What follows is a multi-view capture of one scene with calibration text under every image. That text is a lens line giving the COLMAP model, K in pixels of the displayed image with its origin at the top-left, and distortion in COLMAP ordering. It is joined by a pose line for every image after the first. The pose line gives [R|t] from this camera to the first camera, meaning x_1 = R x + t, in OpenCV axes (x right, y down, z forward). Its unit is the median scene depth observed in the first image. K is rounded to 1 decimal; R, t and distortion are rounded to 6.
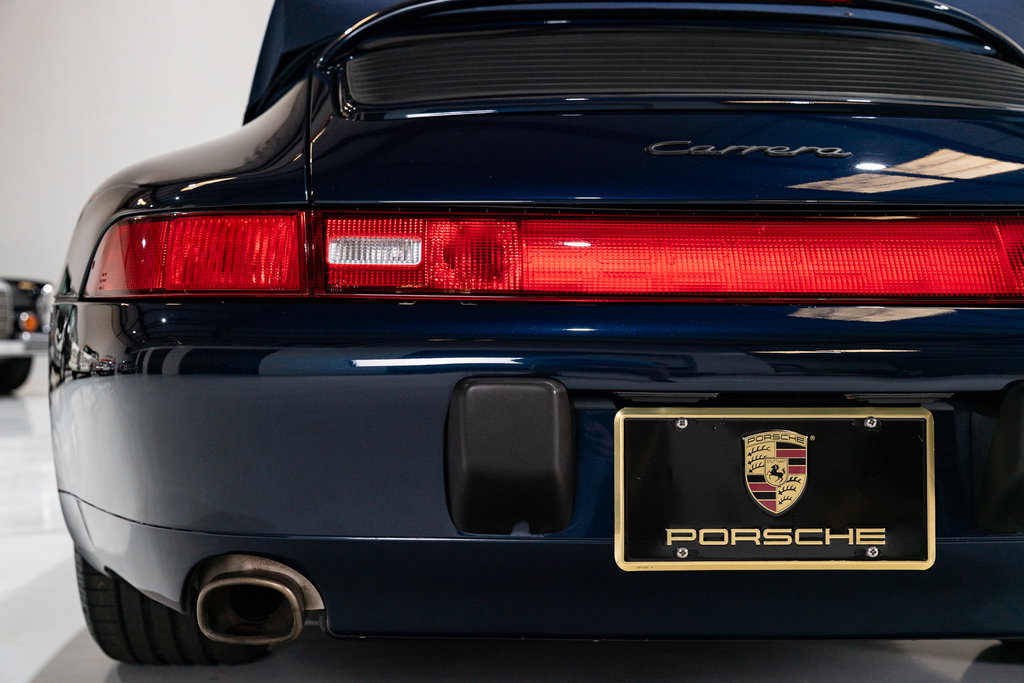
lens RADIAL K [[1400.7, 0, 540.1], [0, 1400.7, 350.0], [0, 0, 1]] dist [0.041775, 0.000000]
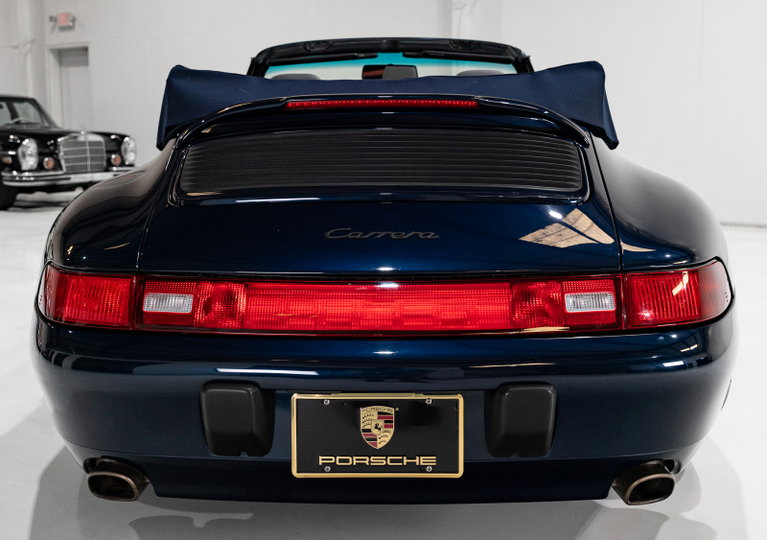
lens RADIAL K [[879.2, 0, 392.1], [0, 879.2, 255.2], [0, 0, 1]] dist [-0.006297, 0.000000]
pose [[0.998097, 0.000028, -0.061661, 0.259819], [0.006986, 0.993509, 0.113536, -0.273858], [0.061264, -0.113751, 0.991619, -0.136365]]
